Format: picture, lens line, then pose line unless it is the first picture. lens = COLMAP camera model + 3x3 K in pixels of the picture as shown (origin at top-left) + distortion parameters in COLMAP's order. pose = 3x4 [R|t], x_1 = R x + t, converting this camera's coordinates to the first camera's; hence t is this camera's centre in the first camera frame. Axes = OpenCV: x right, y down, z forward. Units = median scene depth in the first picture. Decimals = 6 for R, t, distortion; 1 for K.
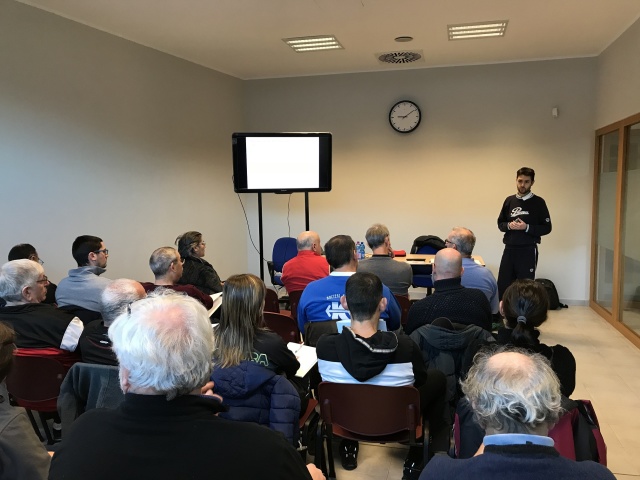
lens RADIAL K [[501.4, 0, 320.0], [0, 501.4, 240.0], [0, 0, 1]] dist [0.000457, 0.002236]
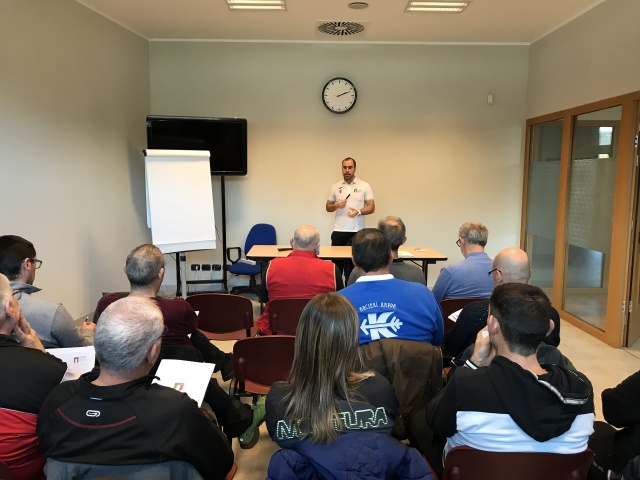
lens RADIAL K [[501.4, 0, 320.0], [0, 501.4, 240.0], [0, 0, 1]] dist [0.000457, 0.002236]
pose [[0.964361, -0.016621, 0.264069, -0.126142], [0.010173, 0.999616, 0.025765, -0.006940], [-0.264395, -0.022161, 0.964160, 0.135695]]
